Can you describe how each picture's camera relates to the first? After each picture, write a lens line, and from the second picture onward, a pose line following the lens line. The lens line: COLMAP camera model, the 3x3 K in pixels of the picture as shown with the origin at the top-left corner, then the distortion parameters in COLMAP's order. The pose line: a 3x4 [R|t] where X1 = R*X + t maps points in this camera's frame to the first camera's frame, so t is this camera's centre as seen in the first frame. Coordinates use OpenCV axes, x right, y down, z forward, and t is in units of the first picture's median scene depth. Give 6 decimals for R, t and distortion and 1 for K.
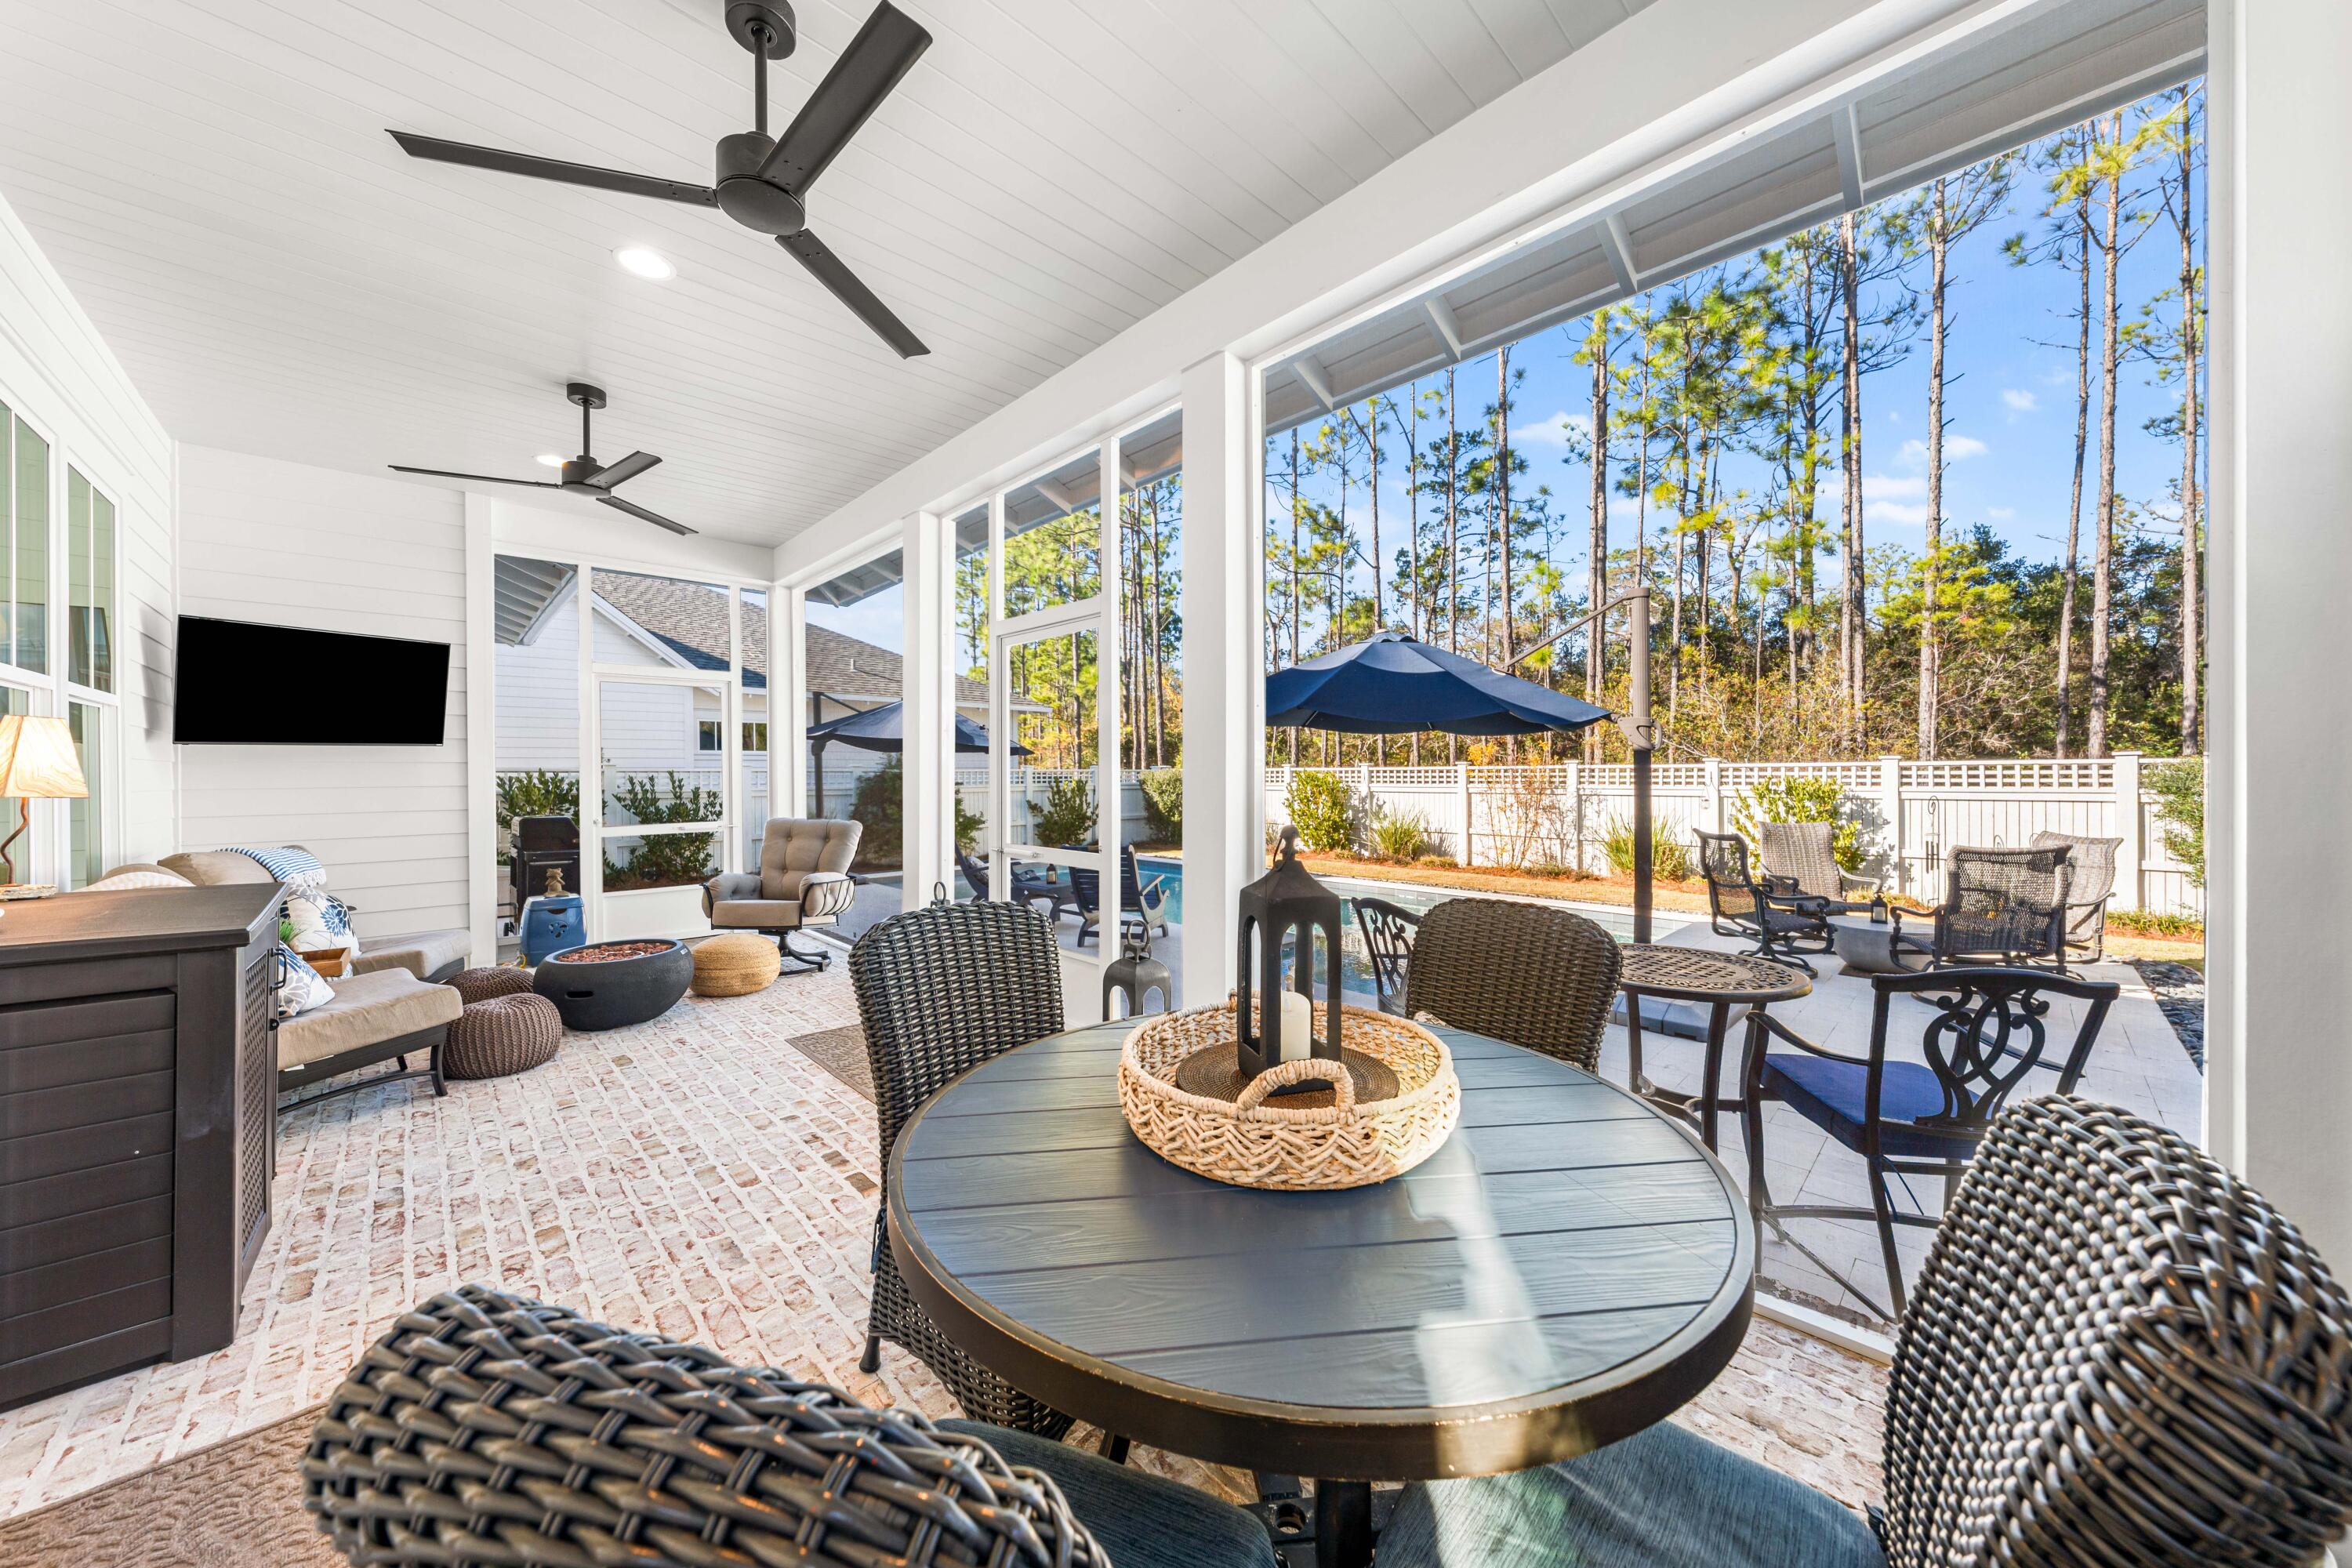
lens RADIAL K [[798.4, 0, 1184.5], [0, 798.4, 771.4], [0, 0, 1]] dist [0.000203, 0.000041]
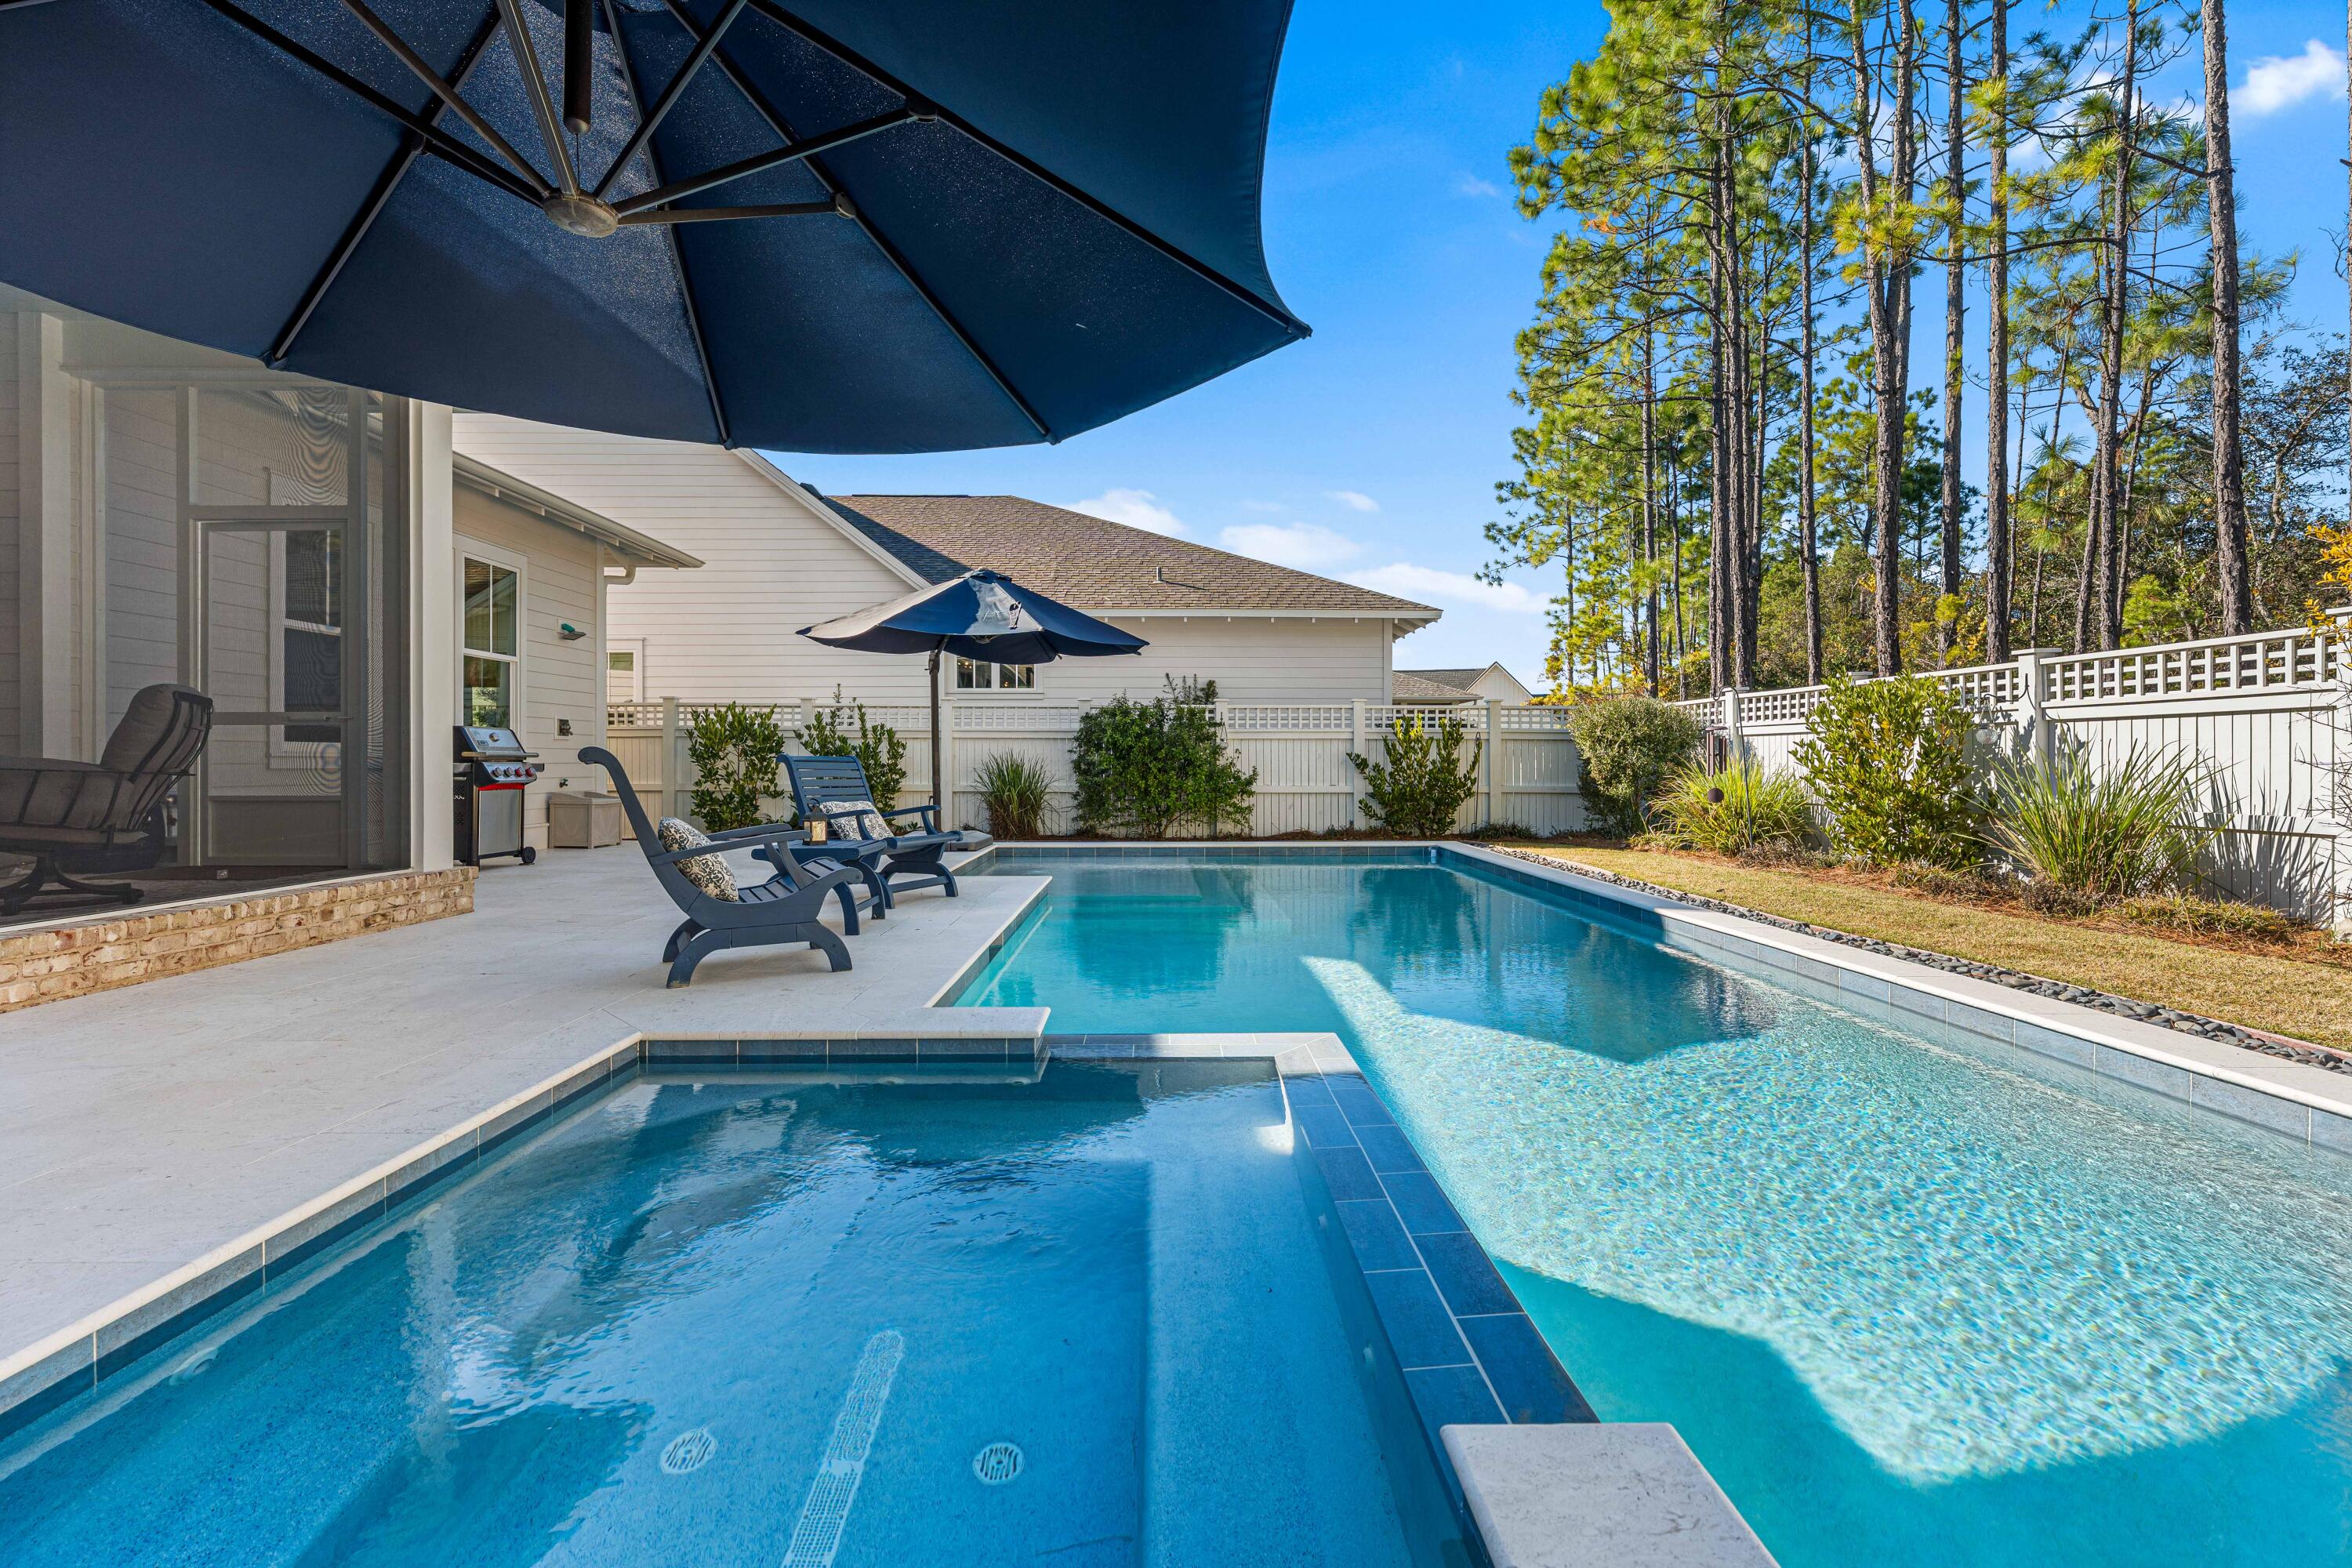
lens RADIAL K [[971.6, 0, 1163.8], [0, 971.6, 754.9], [0, 0, 1]] dist [0.001689, 0.000150]
pose [[0.723702, -0.000769, -0.690113, 0.273430], [-0.000804, 0.999998, -0.001957, 0.046903], [0.690113, 0.001971, 0.723699, 0.407541]]
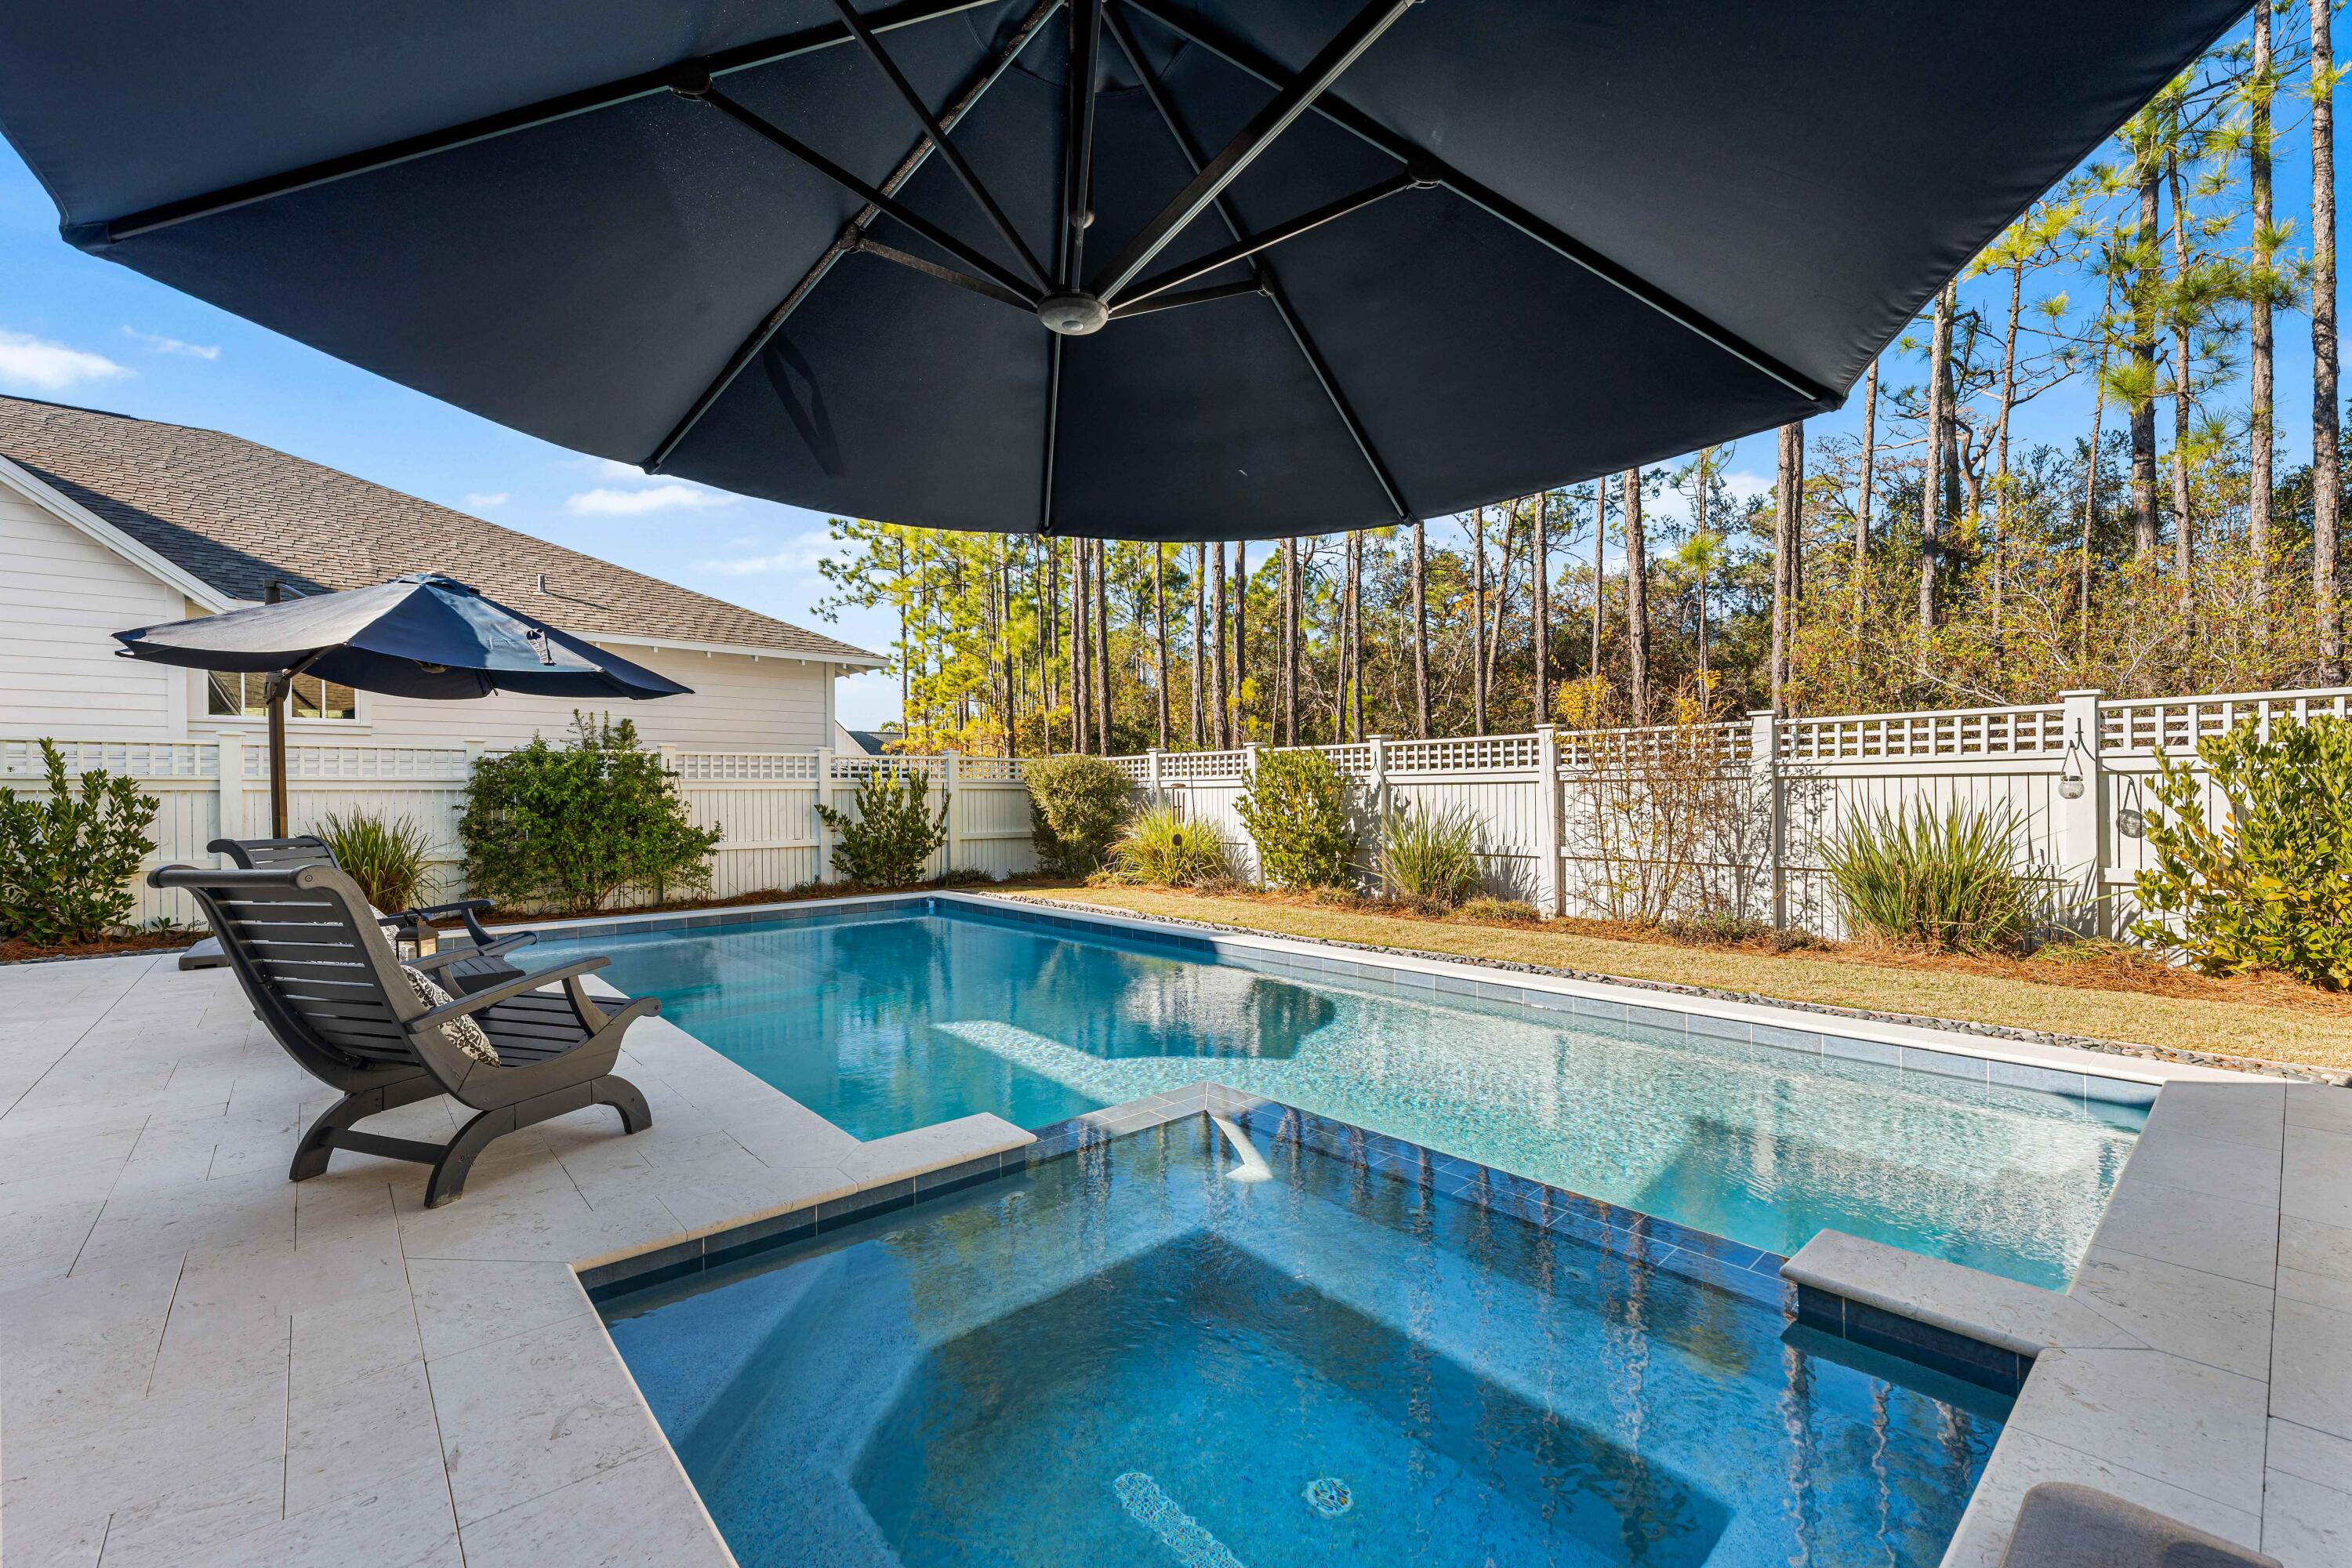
lens RADIAL K [[990.7, 0, 1176.0], [0, 990.7, 784.0], [0, 0, 1]] dist [0.000390, 0.000105]
pose [[0.998774, -0.005008, -0.049240, 0.131214], [0.004696, 0.999968, -0.006458, 0.031805], [0.049270, 0.006219, 0.998766, 0.320839]]
